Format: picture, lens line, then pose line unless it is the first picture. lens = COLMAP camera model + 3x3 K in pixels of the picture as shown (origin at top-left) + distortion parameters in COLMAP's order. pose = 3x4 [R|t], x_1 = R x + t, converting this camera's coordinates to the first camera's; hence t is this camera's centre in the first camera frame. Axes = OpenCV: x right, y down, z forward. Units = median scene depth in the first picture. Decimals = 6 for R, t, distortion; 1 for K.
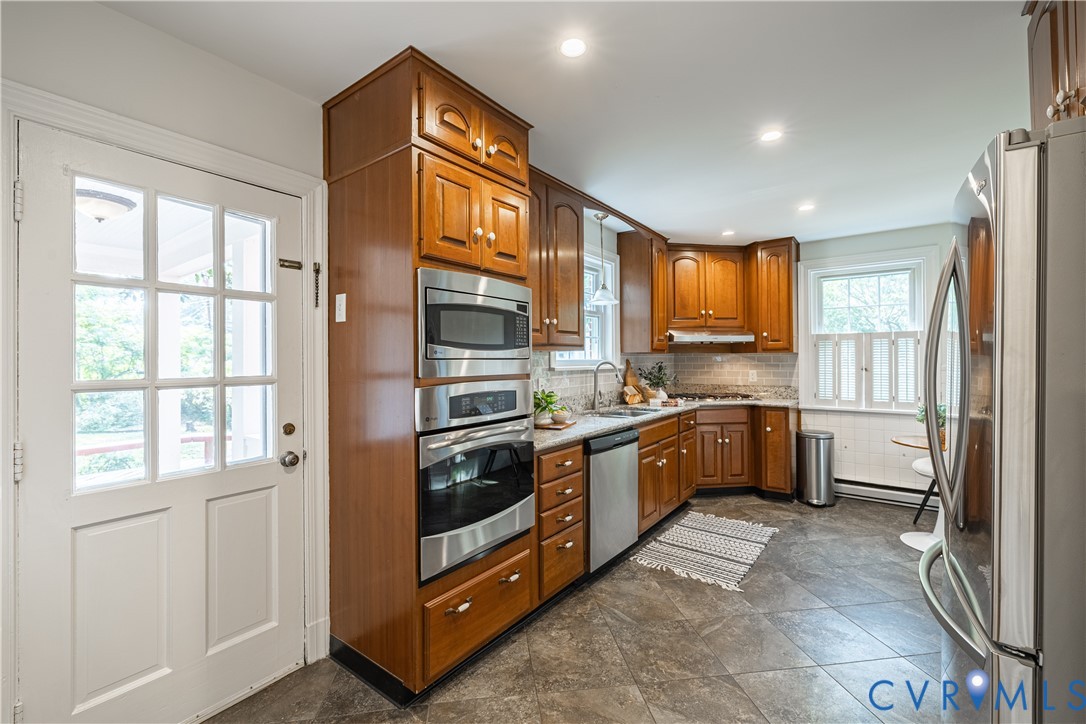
lens RADIAL K [[455.6, 0, 545.1], [0, 455.6, 355.5], [0, 0, 1]] dist [0.001198, -0.000082]
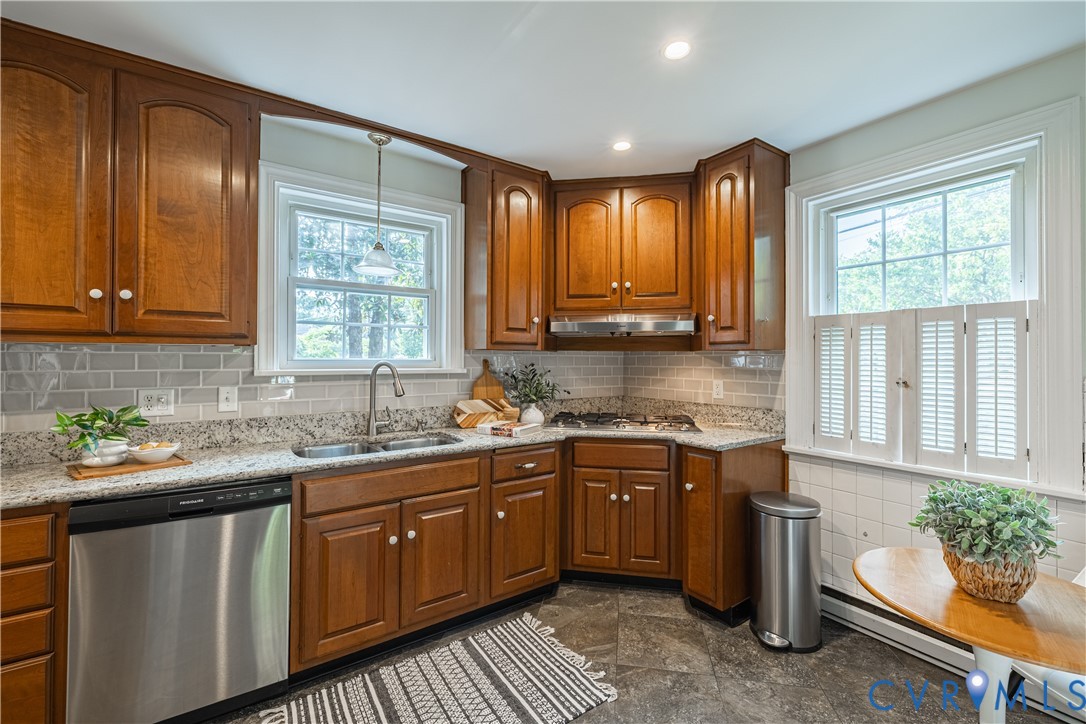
lens RADIAL K [[455.6, 0, 545.1], [0, 455.6, 355.5], [0, 0, 1]] dist [0.001198, -0.000082]
pose [[0.945995, 0.006263, -0.324119, 0.492667], [-0.005610, 0.999980, 0.002950, 0.000223], [0.324131, -0.000972, 0.946012, 0.406108]]
